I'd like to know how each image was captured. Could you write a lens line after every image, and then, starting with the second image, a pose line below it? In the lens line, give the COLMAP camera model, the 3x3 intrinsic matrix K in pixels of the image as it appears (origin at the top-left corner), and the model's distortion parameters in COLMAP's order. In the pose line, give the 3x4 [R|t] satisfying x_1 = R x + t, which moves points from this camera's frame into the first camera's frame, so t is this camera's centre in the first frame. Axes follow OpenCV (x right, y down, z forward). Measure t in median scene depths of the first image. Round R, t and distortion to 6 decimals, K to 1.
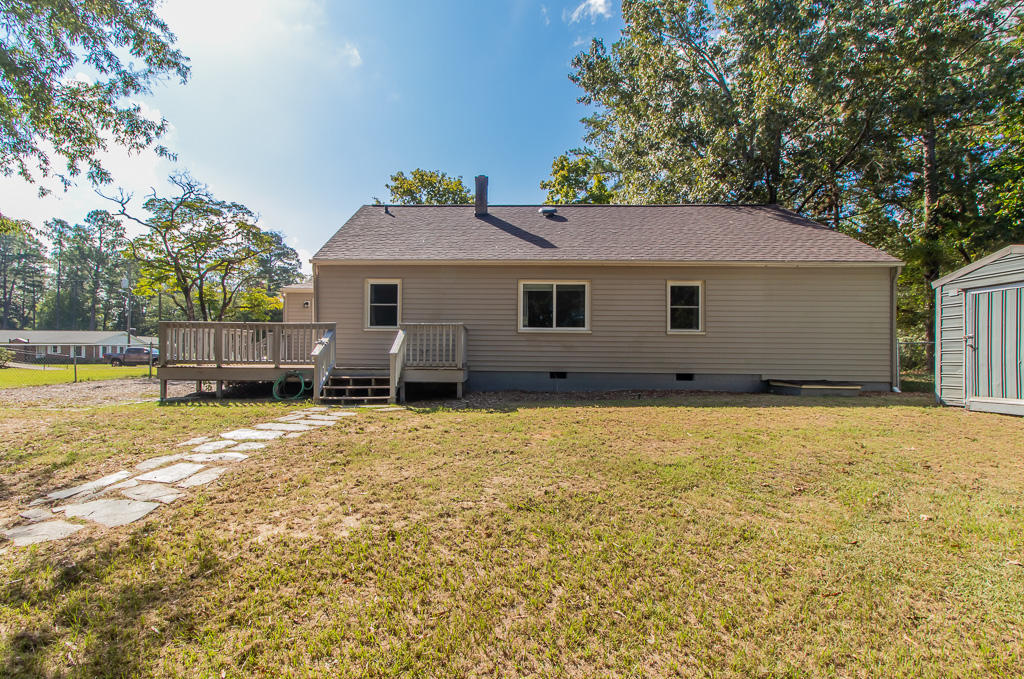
lens RADIAL K [[502.9, 0, 515.6], [0, 502.9, 350.8], [0, 0, 1]] dist [0.001322, 0.000398]
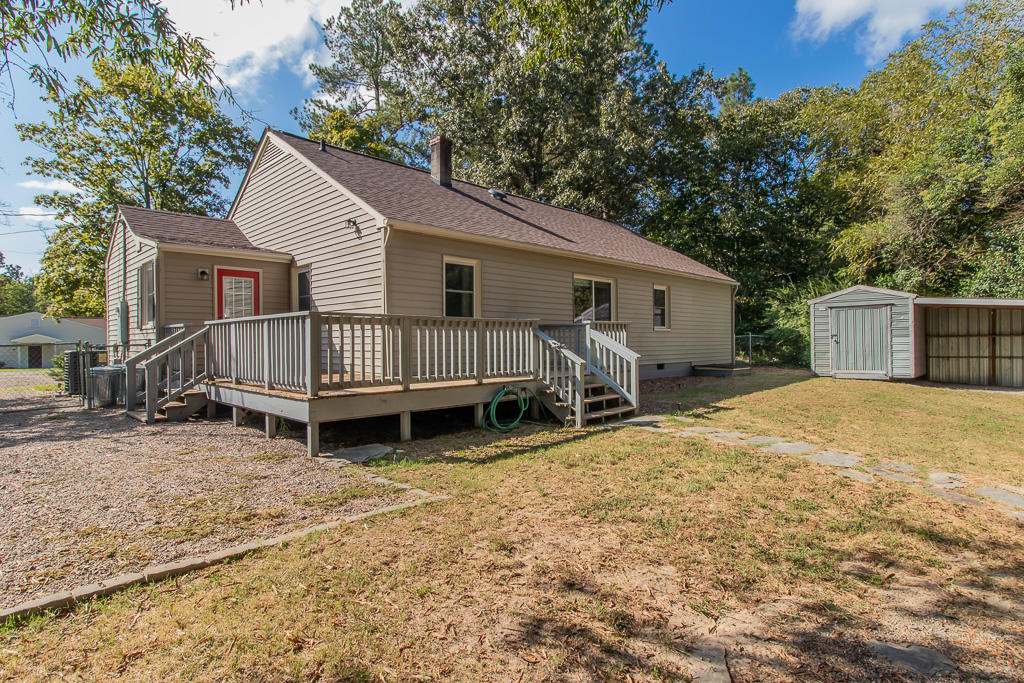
lens RADIAL K [[539.1, 0, 512.0], [0, 539.1, 341.5], [0, 0, 1]] dist [-0.030667, -0.000309]
pose [[0.678224, -0.014787, 0.734706, -0.824820], [0.007343, 0.999884, 0.013345, -0.027159], [-0.734818, -0.003656, 0.678254, 0.400585]]
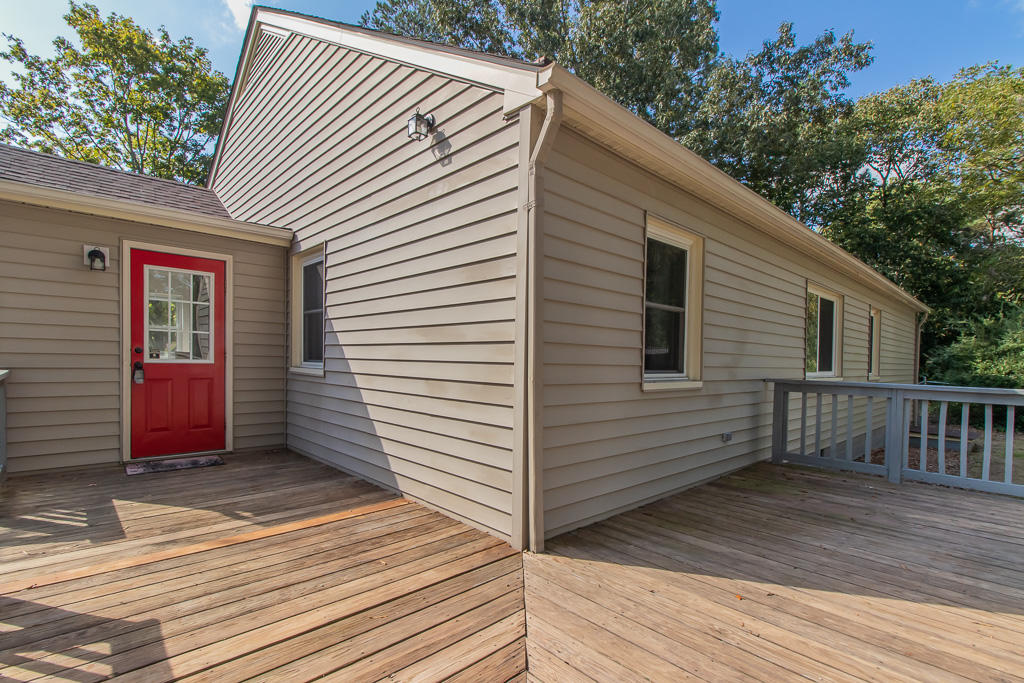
lens RADIAL K [[486.3, 0, 502.6], [0, 486.3, 376.6], [0, 0, 1]] dist [-0.000023, 0.000074]
pose [[0.709563, -0.019136, 0.704383, -0.570123], [-0.018799, 0.998761, 0.046070, -0.061082], [-0.704392, -0.045931, 0.708324, 0.873007]]
